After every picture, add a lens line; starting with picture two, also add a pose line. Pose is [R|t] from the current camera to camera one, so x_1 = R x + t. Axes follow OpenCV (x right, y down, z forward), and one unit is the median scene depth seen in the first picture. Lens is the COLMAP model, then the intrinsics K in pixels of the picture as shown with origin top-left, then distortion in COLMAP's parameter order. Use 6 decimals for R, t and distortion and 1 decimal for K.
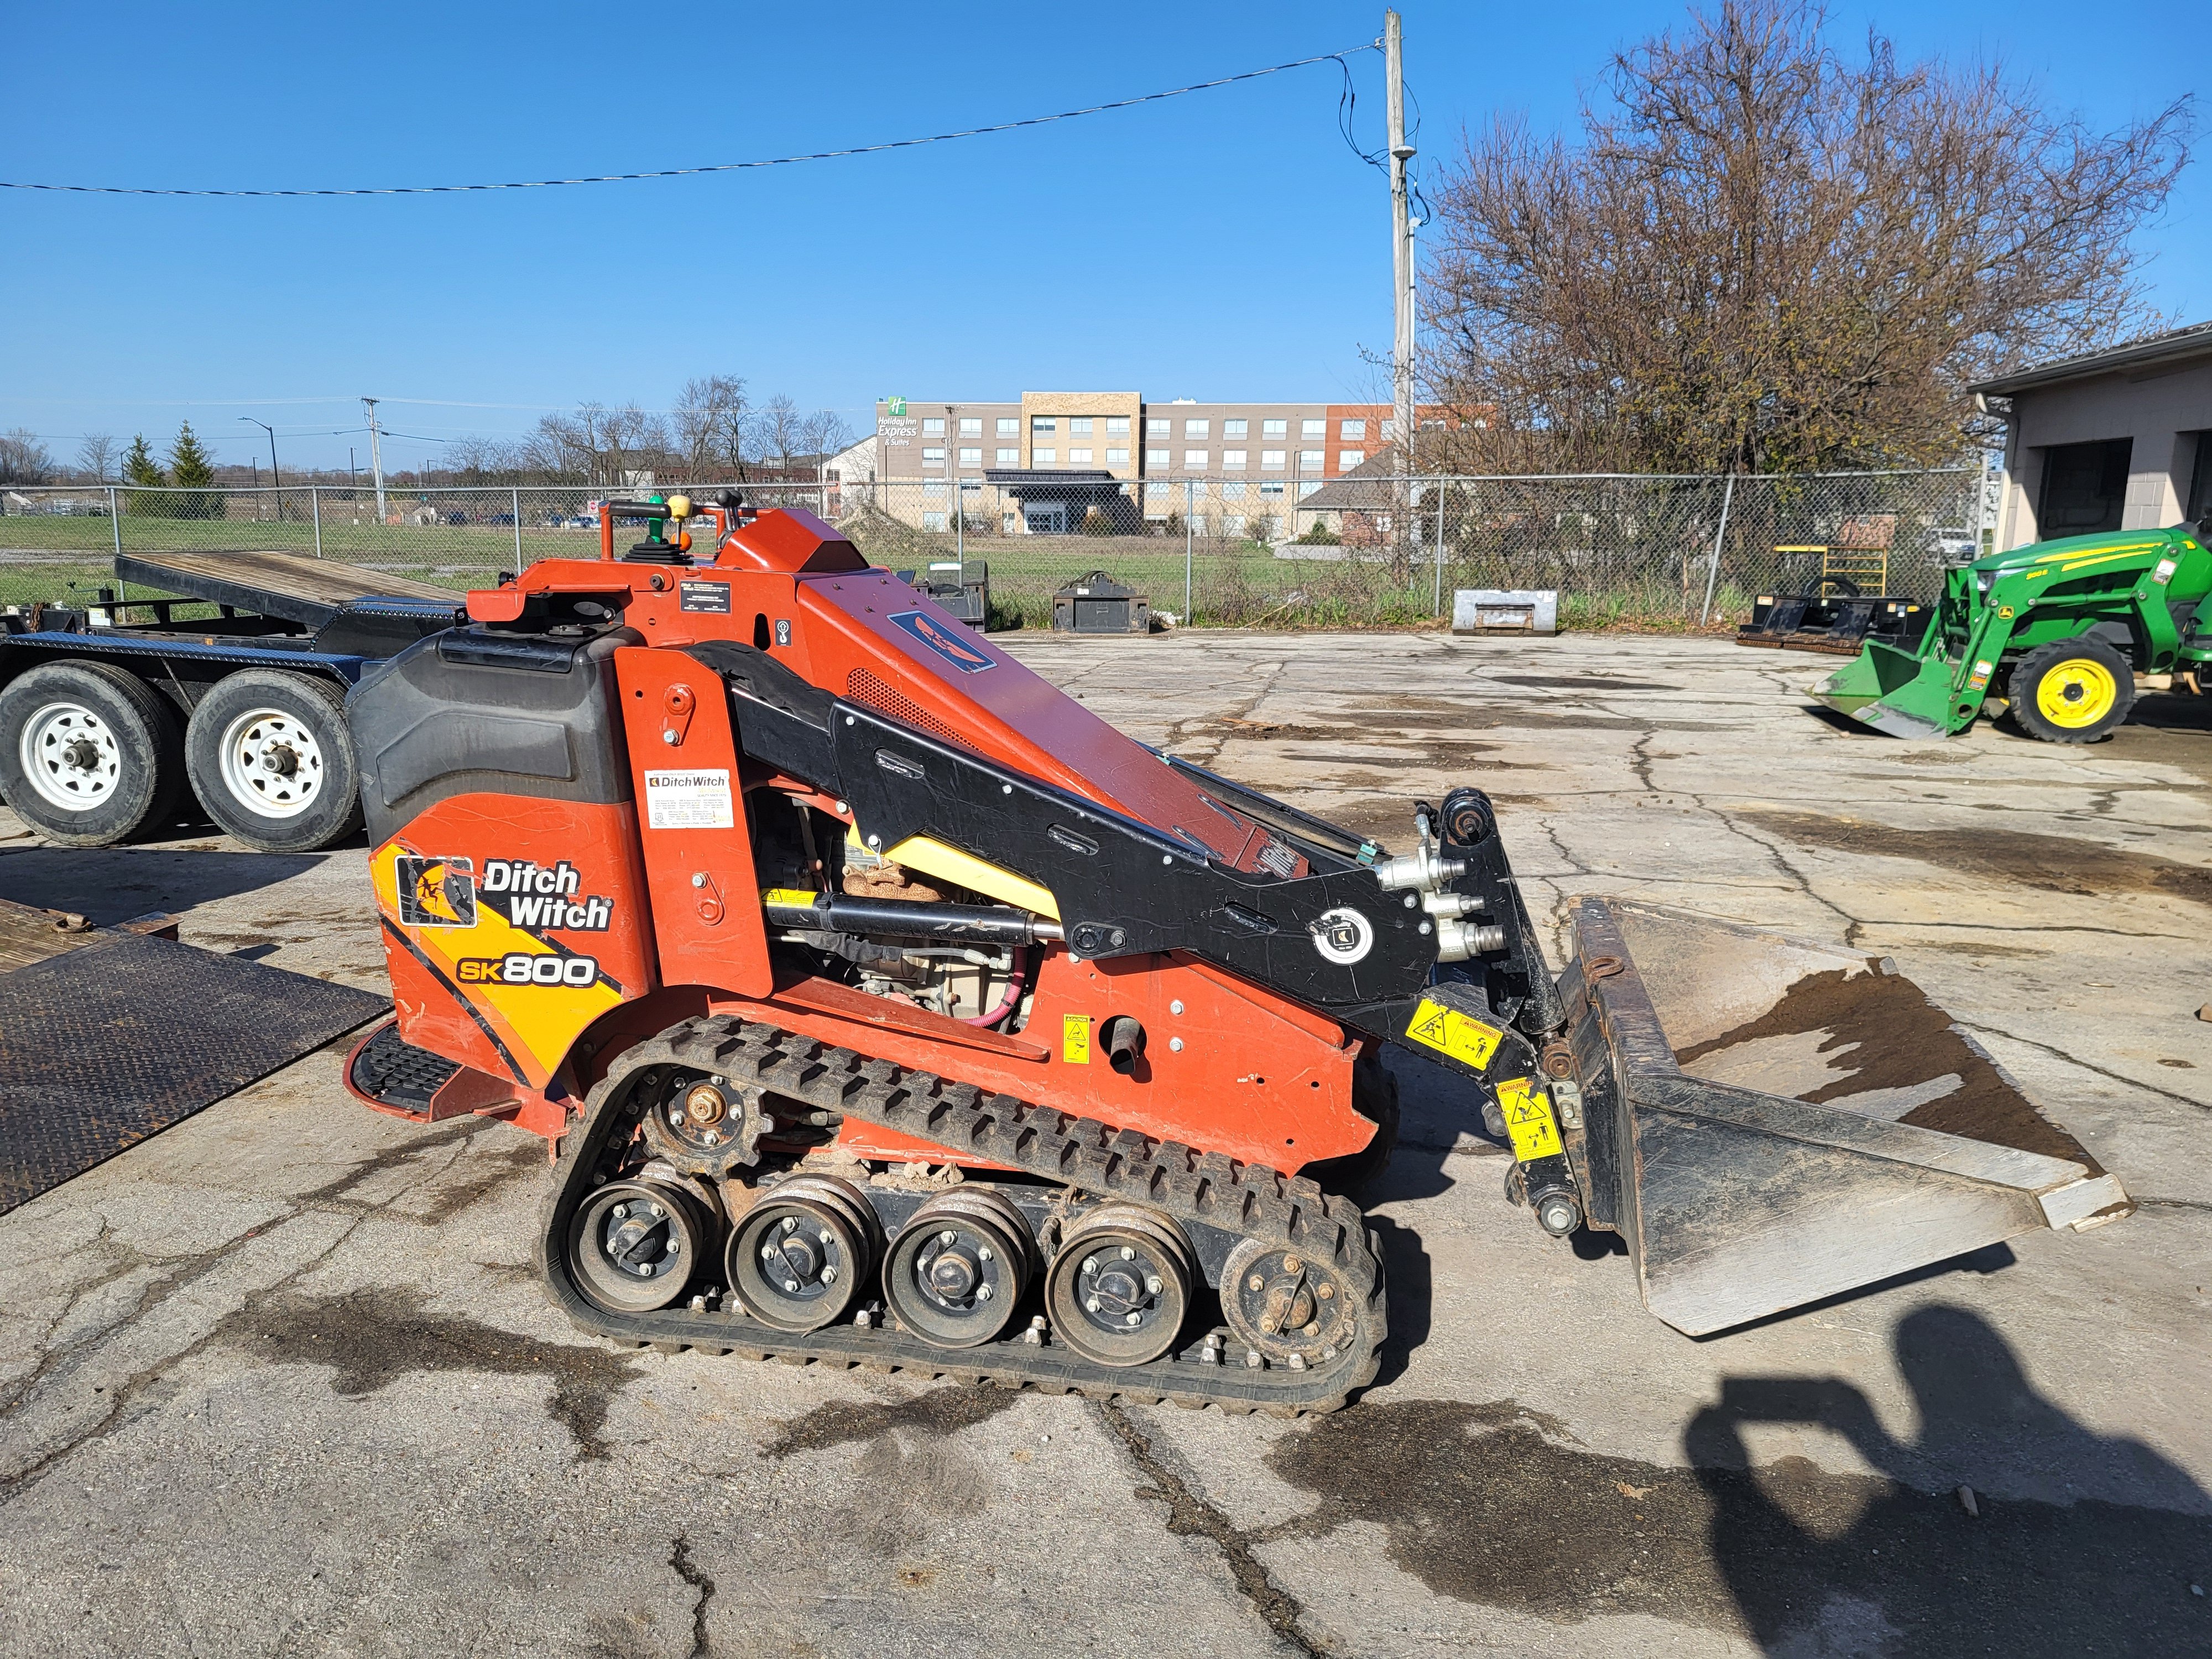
lens RADIAL K [[1671.0, 0, 1081.6], [0, 1671.0, 872.9], [0, 0, 1]] dist [0.060411, -0.043899]
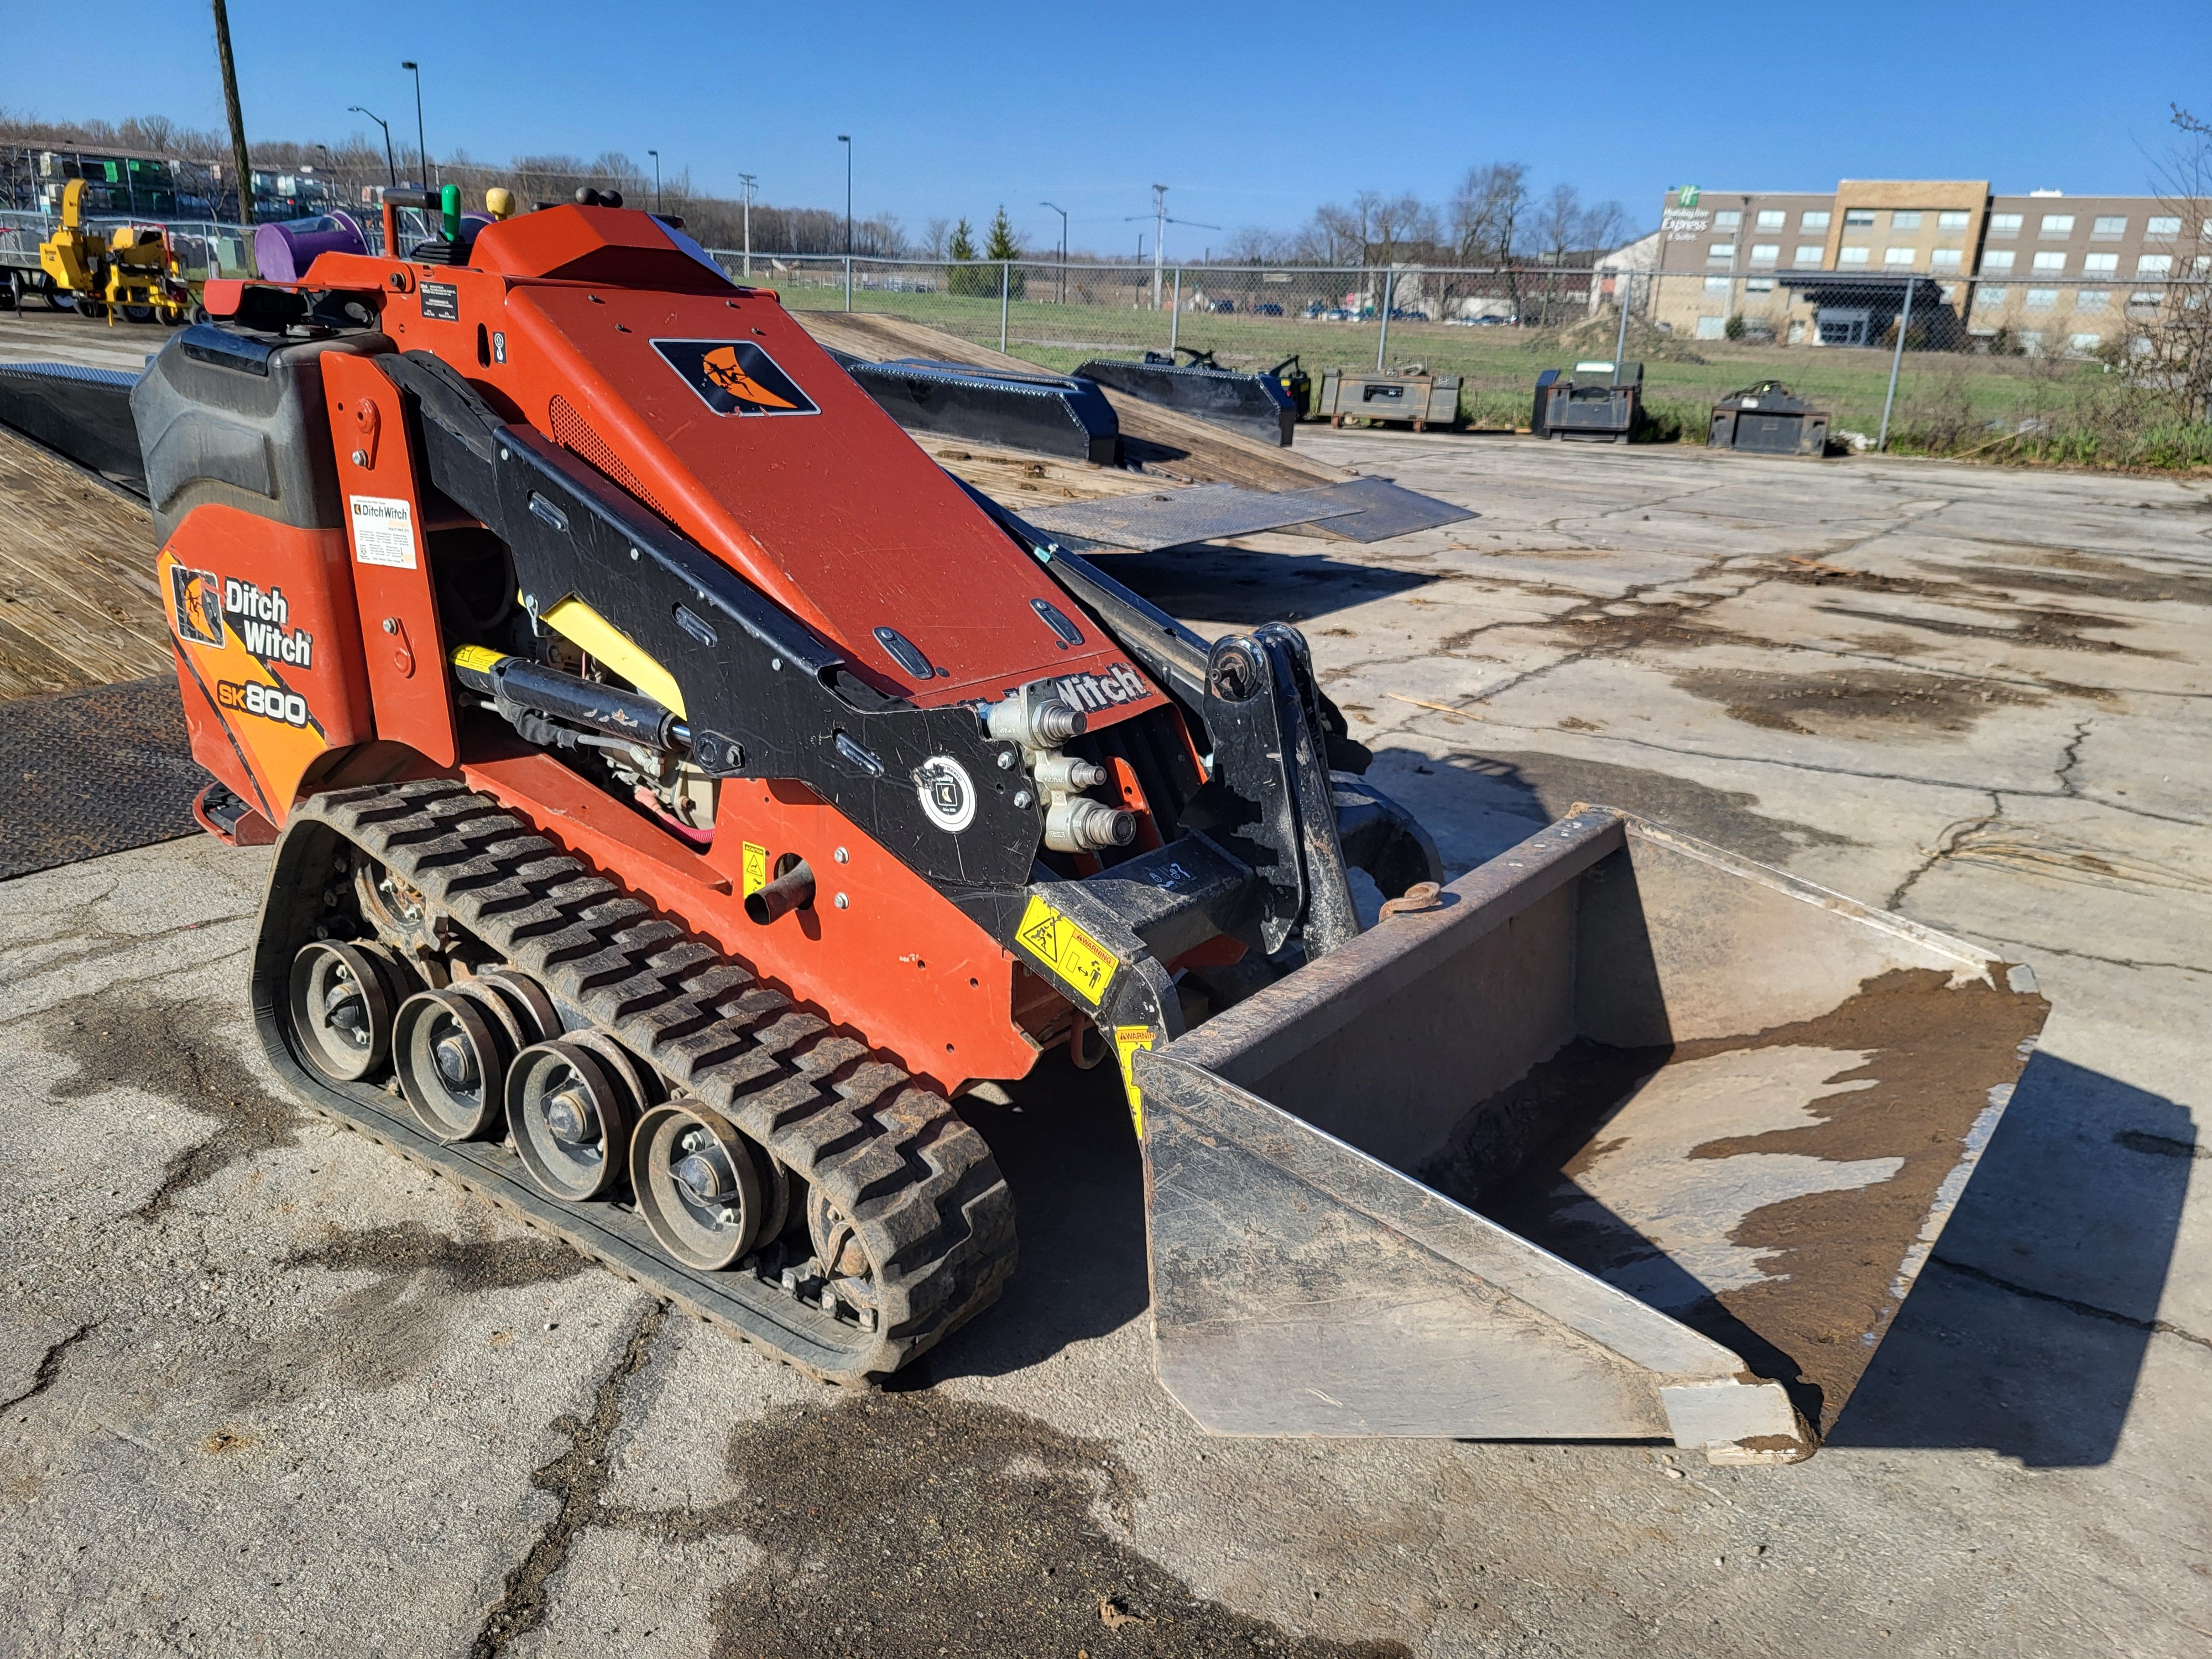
lens RADIAL K [[1671.0, 0, 1116.4], [0, 1671.0, 841.3], [0, 0, 1]] dist [0.060411, -0.043899]
pose [[0.910937, 0.161808, -0.379489, 0.474618], [-0.125704, 0.984996, 0.118242, -0.036583], [0.392927, -0.060008, 0.917610, 0.316569]]
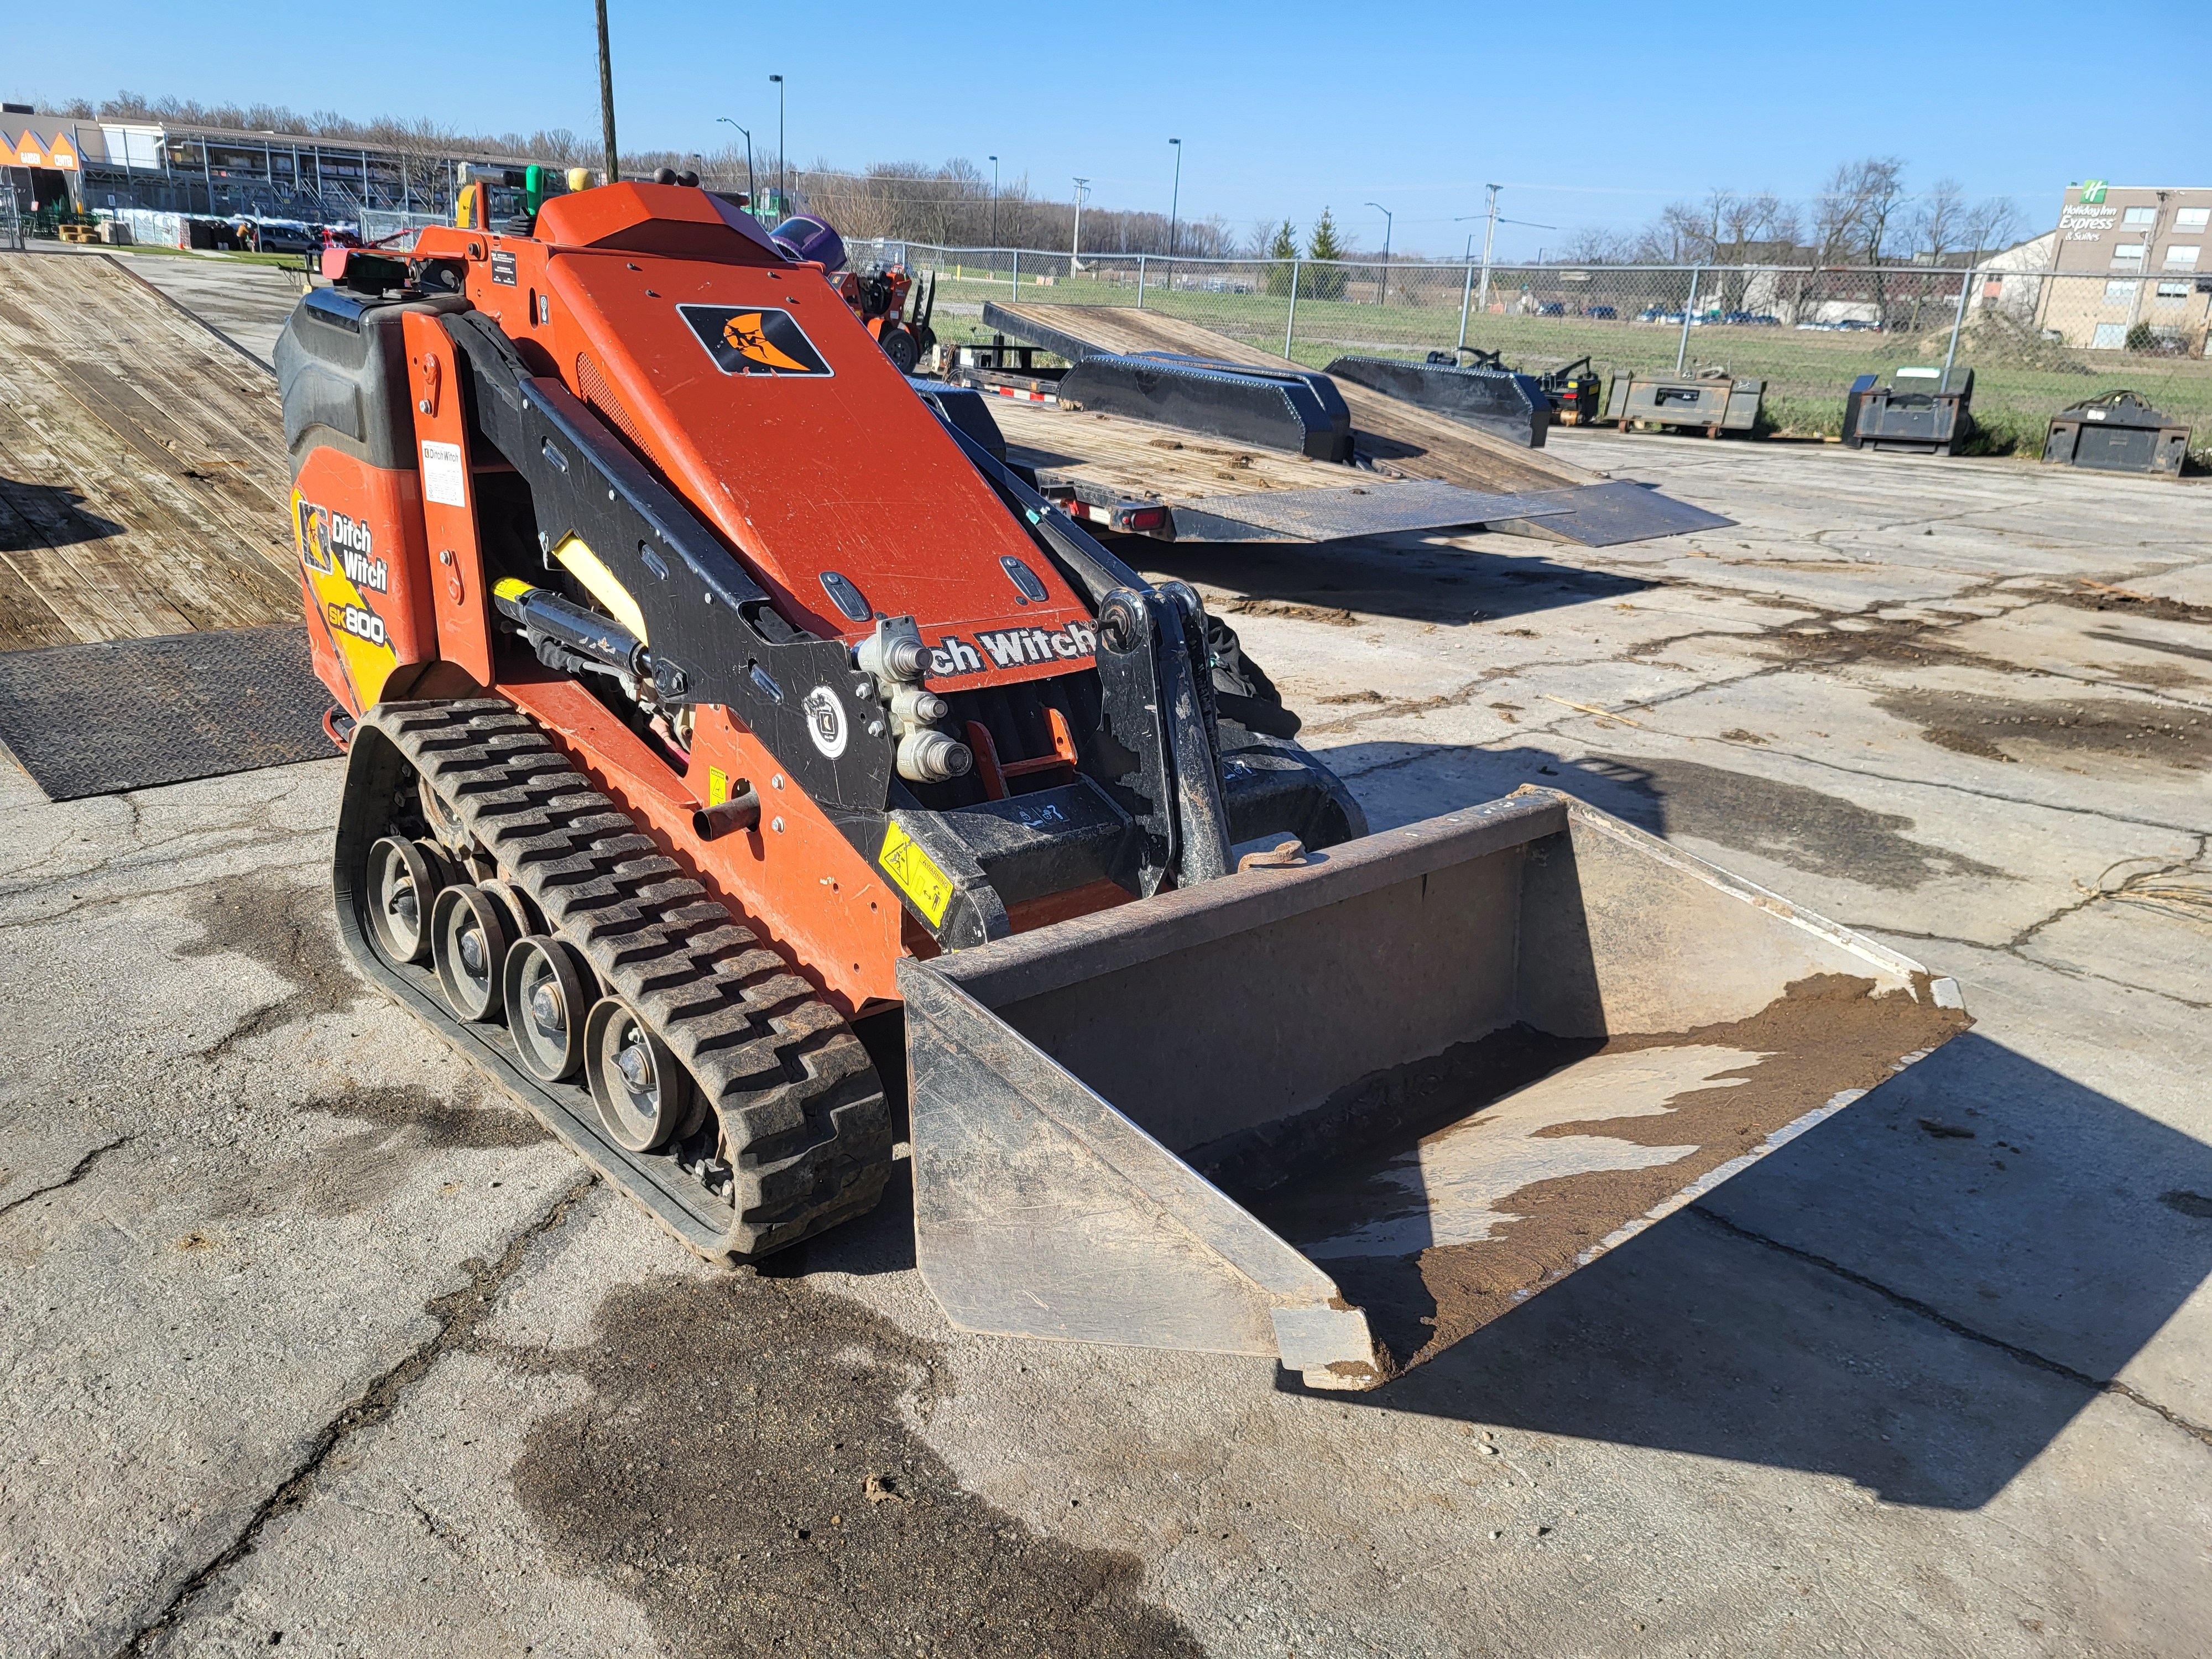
lens RADIAL K [[1671.0, 0, 1075.4], [0, 1671.0, 840.1], [0, 0, 1]] dist [0.060411, -0.043899]
pose [[0.805943, 0.223738, -0.548084, 0.652570], [-0.171327, 0.974363, 0.145820, -0.041358], [0.566659, -0.023621, 0.823614, 0.374646]]
